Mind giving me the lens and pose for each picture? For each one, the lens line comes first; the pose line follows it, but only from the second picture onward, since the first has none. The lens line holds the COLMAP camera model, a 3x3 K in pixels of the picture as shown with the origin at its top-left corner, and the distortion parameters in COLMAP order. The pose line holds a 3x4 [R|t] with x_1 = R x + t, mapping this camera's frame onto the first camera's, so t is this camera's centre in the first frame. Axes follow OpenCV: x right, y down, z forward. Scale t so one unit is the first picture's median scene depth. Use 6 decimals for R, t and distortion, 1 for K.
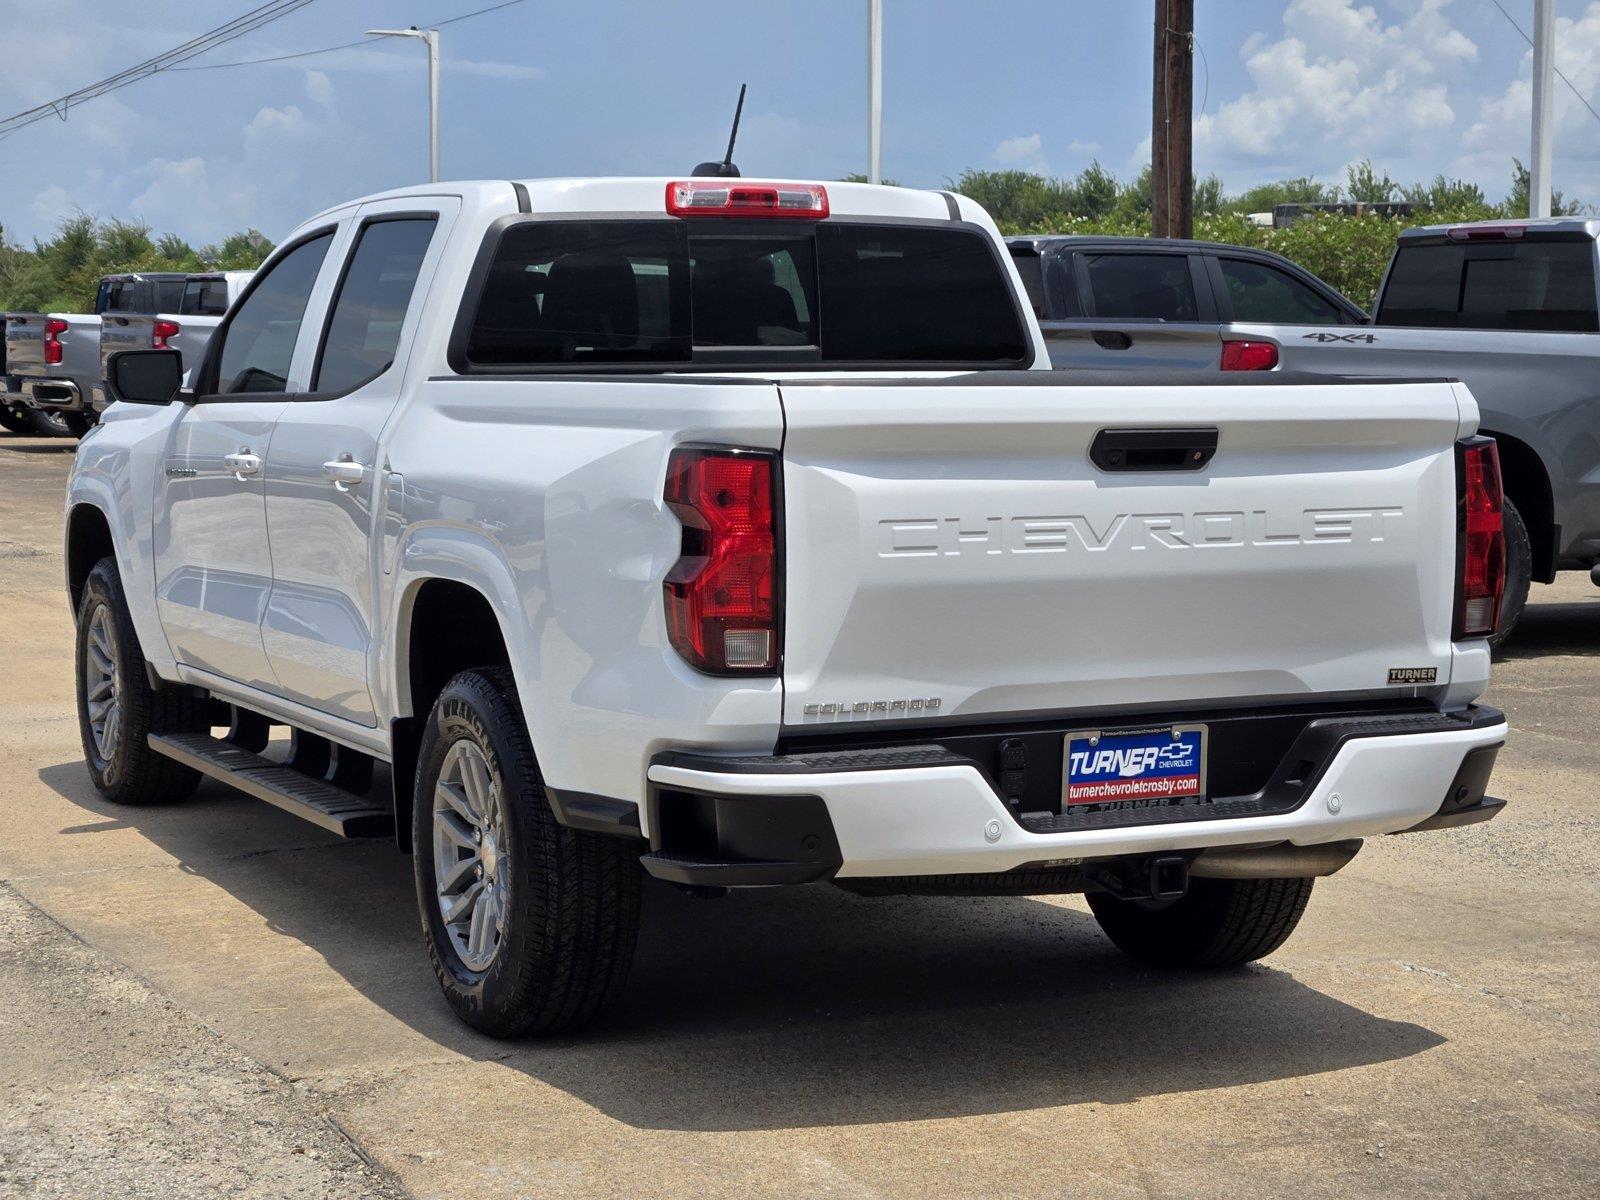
lens RADIAL K [[3102.7, 0, 853.2], [0, 3102.7, 551.8], [0, 0, 1]] dist [-0.659583, 7.817146]
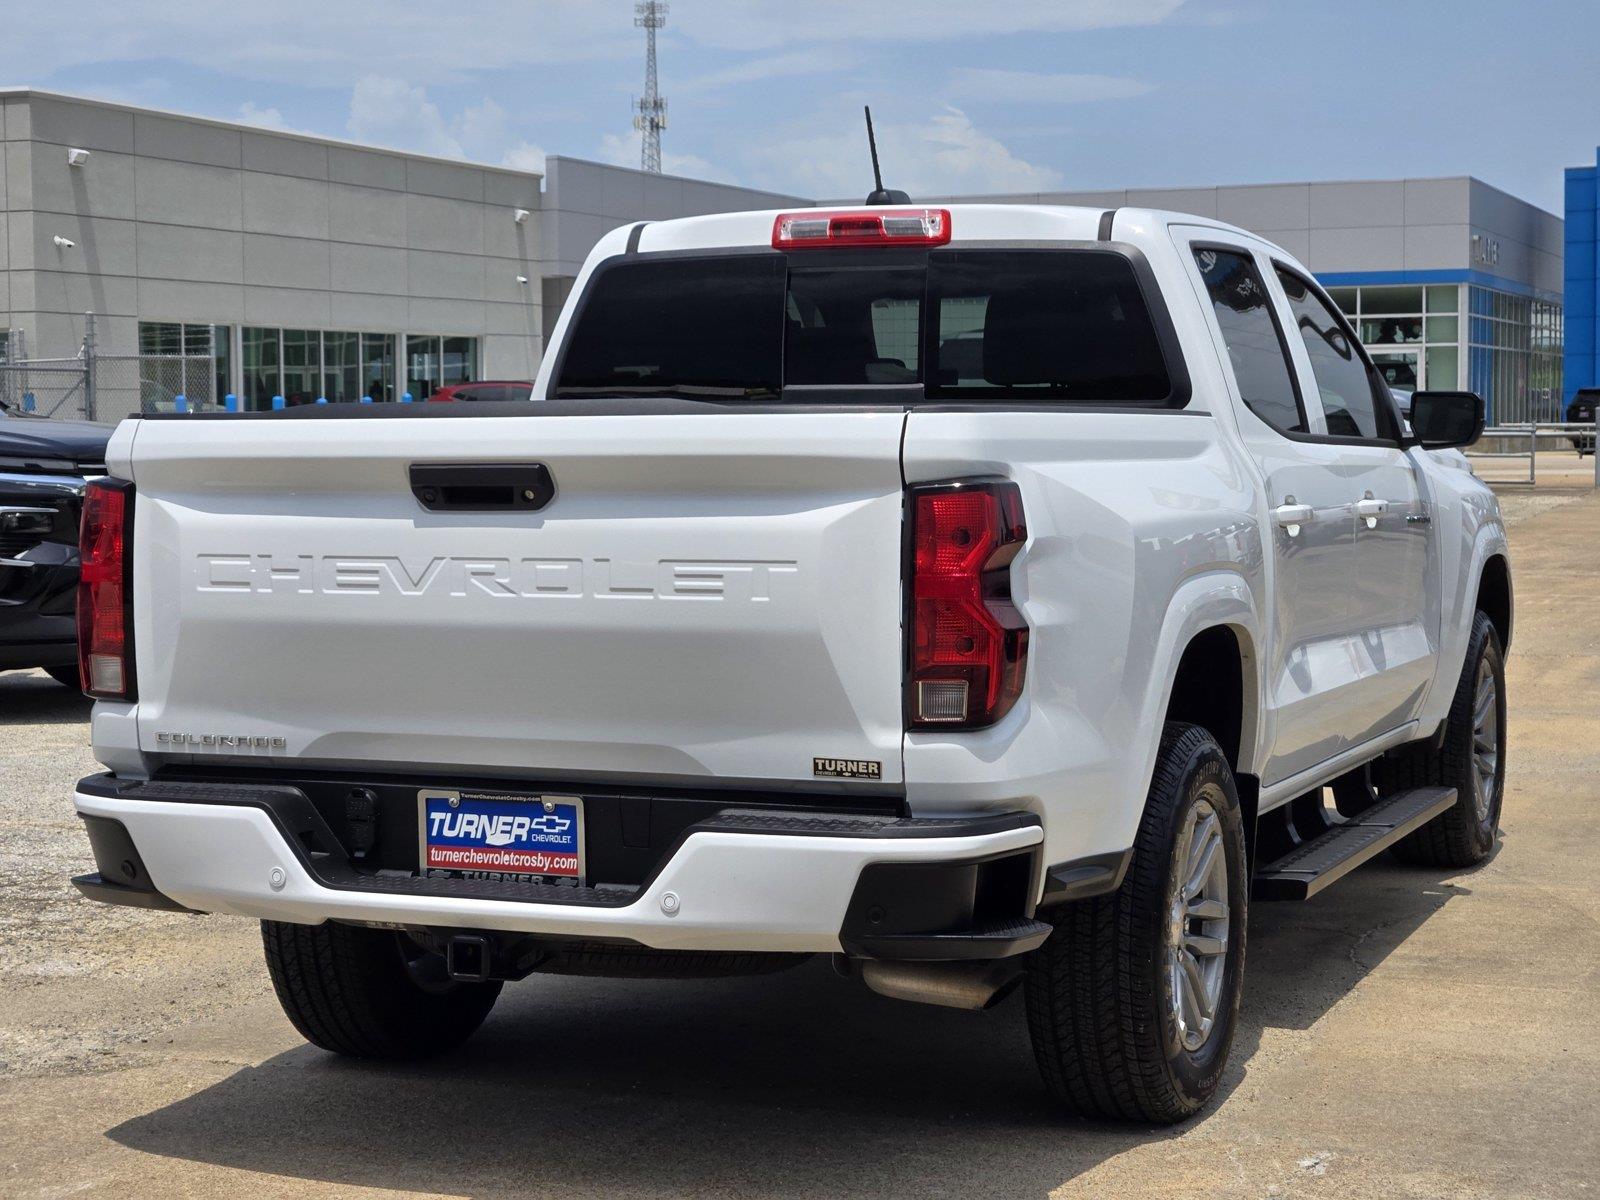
lens RADIAL K [[3054.9, 0, 795.7], [0, 3054.9, 559.9], [0, 0, 1]] dist [-0.569586, 7.436778]
pose [[0.671079, 0.028671, -0.740831, 0.812127], [-0.042693, 0.999088, -0.000007, -0.015466], [0.740155, 0.031633, 0.671692, 0.459396]]
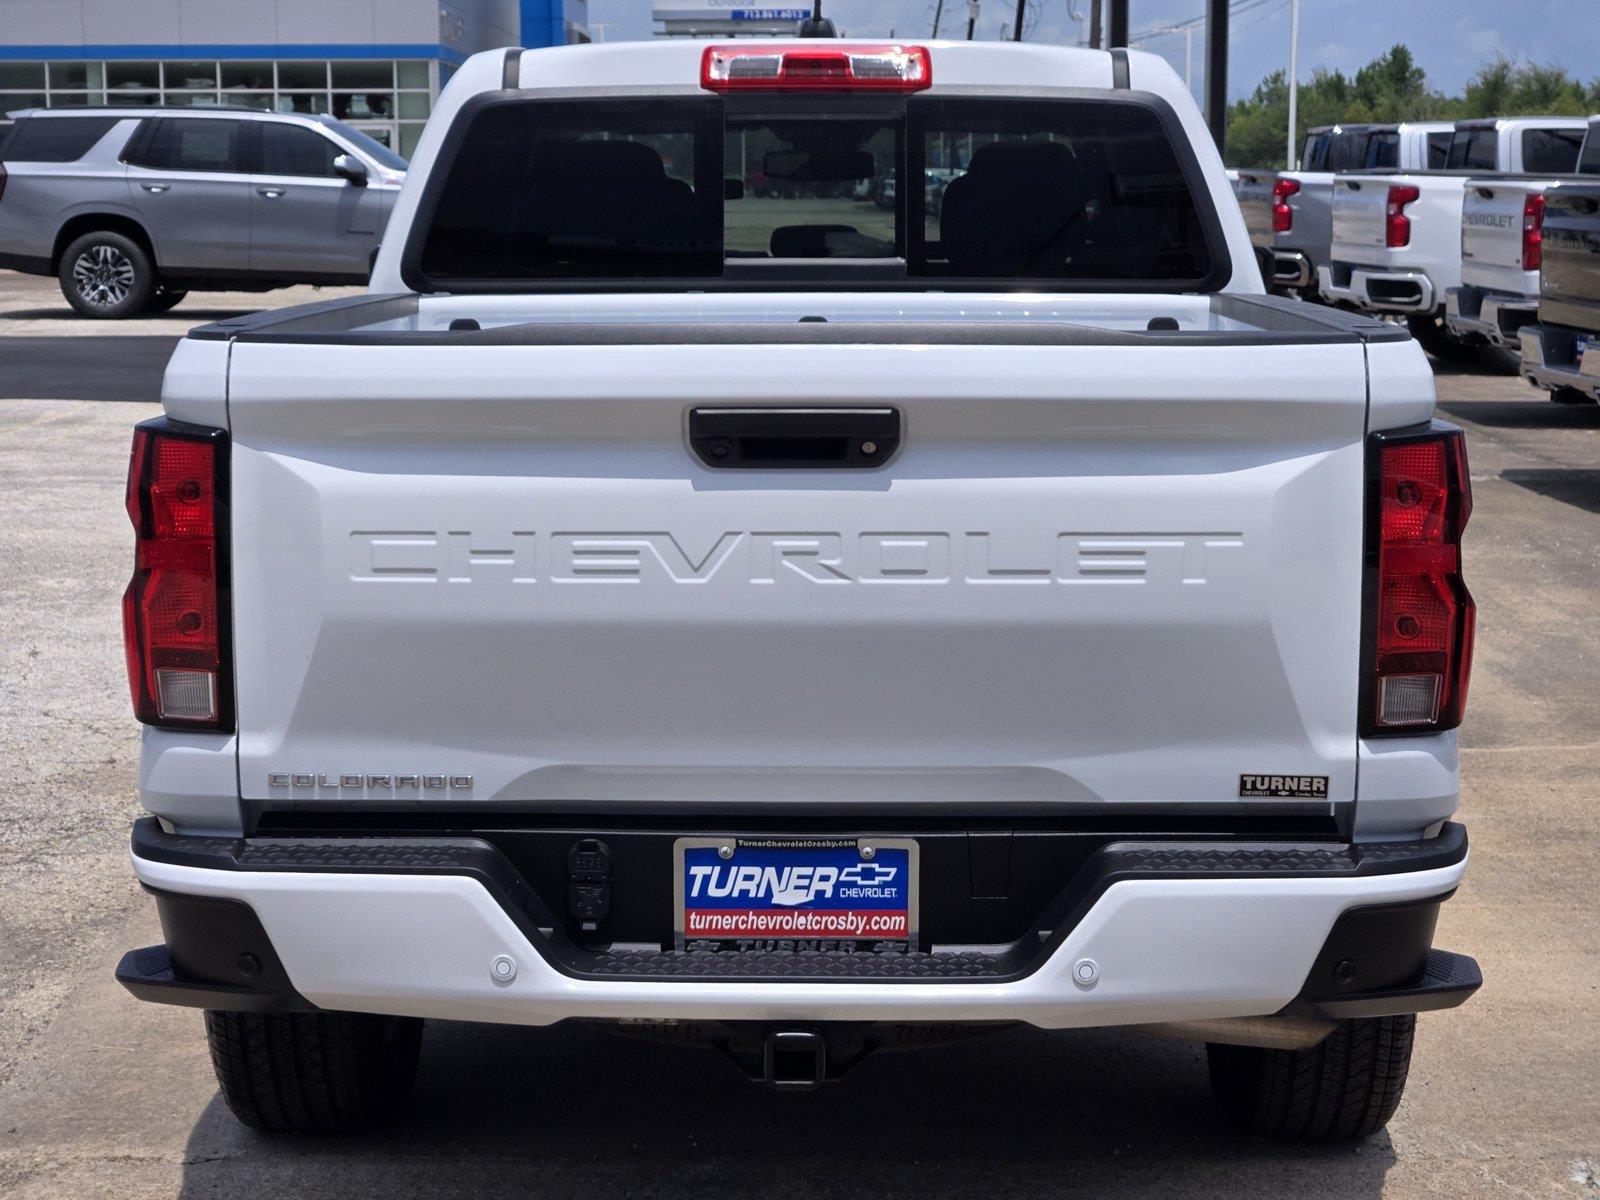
lens RADIAL K [[3102.7, 0, 853.2], [0, 3102.7, 551.8], [0, 0, 1]] dist [-0.659583, 7.817146]
pose [[0.895721, 0.052684, -0.441485, 0.404995], [-0.030467, 0.997894, 0.057268, -0.046821], [0.443572, -0.037845, 0.895439, 0.387773]]
